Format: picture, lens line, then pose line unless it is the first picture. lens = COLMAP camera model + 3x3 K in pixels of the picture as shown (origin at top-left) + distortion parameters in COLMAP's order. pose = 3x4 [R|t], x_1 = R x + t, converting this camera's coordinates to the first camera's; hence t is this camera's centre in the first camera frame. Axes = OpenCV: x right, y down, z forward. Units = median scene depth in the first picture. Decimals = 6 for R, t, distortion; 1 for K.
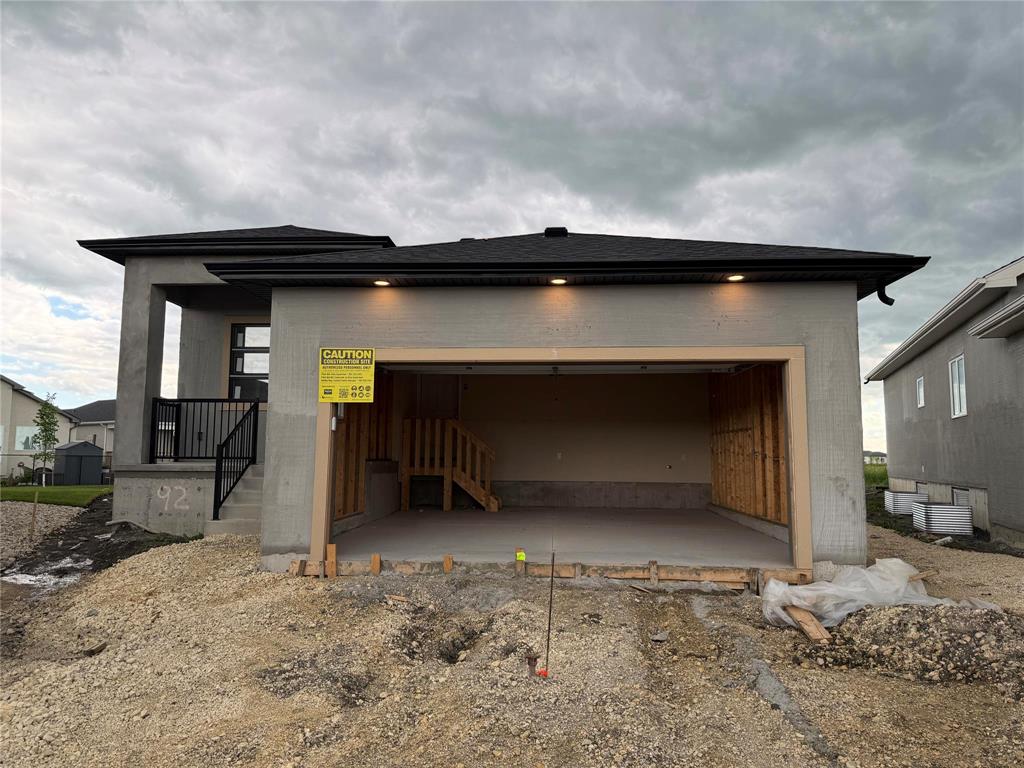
lens RADIAL K [[710.9, 0, 510.9], [0, 710.9, 380.8], [0, 0, 1]] dist [0.010531, 0.002936]
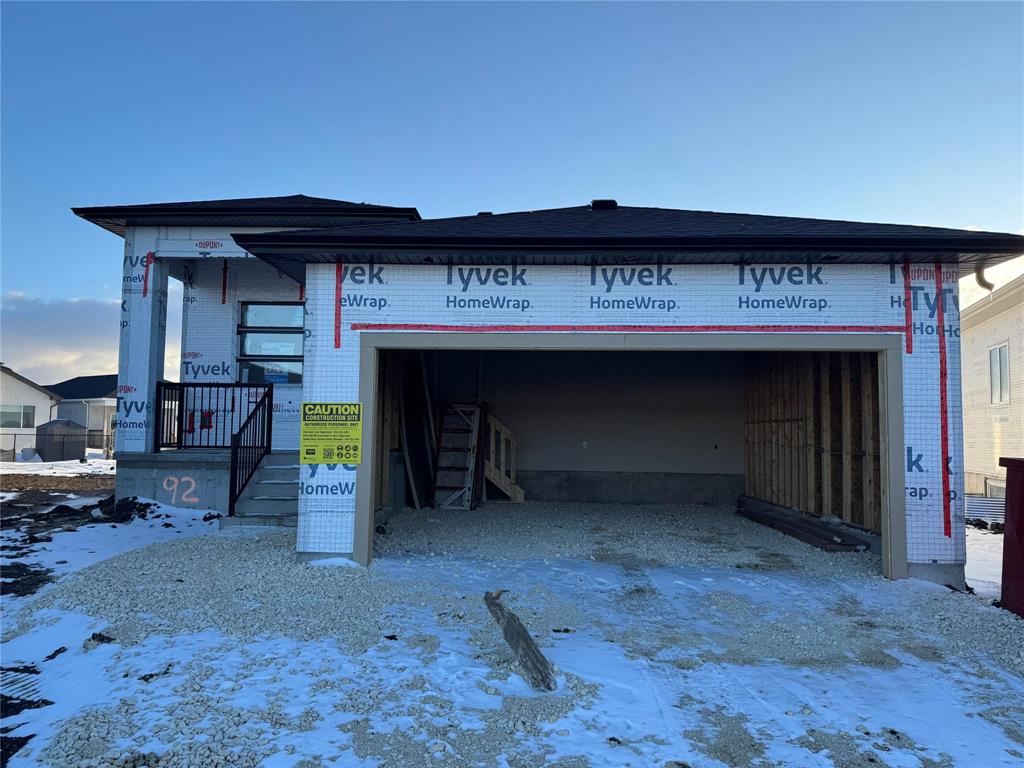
lens RADIAL K [[710.2, 0, 505.7], [0, 710.2, 386.0], [0, 0, 1]] dist [0.031850, -0.028810]
pose [[0.999797, 0.007744, 0.018622, -0.068870], [-0.008447, 0.999243, 0.037986, -0.009081], [-0.018314, -0.038135, 0.999105, 0.068377]]
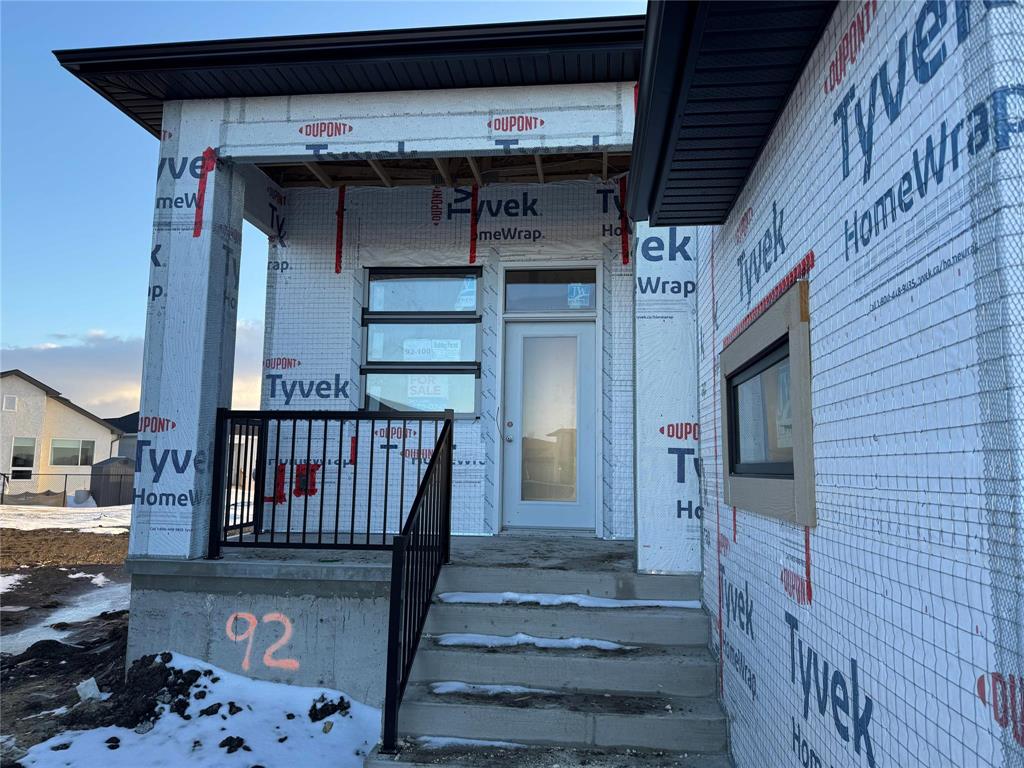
lens RADIAL K [[710.2, 0, 516.6], [0, 710.2, 384.8], [0, 0, 1]] dist [0.031850, -0.028810]
pose [[0.998718, 0.004280, -0.050443, -0.292575], [-0.004738, 0.999949, -0.008955, 0.012287], [0.050402, 0.009182, 0.998687, 0.561605]]
